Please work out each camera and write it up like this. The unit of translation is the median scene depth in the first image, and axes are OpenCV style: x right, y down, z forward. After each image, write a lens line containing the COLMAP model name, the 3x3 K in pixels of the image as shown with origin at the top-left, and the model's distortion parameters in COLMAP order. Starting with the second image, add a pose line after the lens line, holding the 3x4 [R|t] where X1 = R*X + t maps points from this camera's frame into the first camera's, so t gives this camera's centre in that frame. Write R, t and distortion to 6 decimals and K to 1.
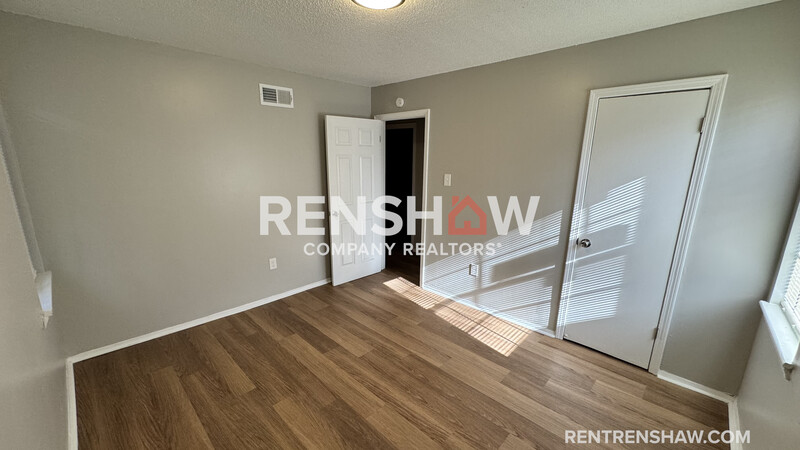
lens RADIAL K [[318.3, 0, 400.4], [0, 318.3, 228.0], [0, 0, 1]] dist [-0.001583, -0.000028]
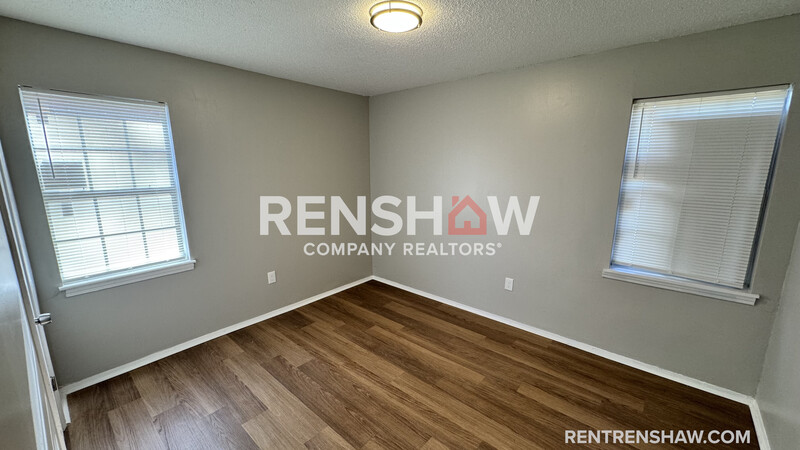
lens RADIAL K [[318.3, 0, 400.4], [0, 318.3, 228.0], [0, 0, 1]] dist [-0.001583, -0.000028]
pose [[-0.998598, -0.001567, -0.052918, -0.021393], [-0.023271, 0.910806, 0.412178, -0.401001], [0.047552, 0.412832, -0.909565, 1.720018]]
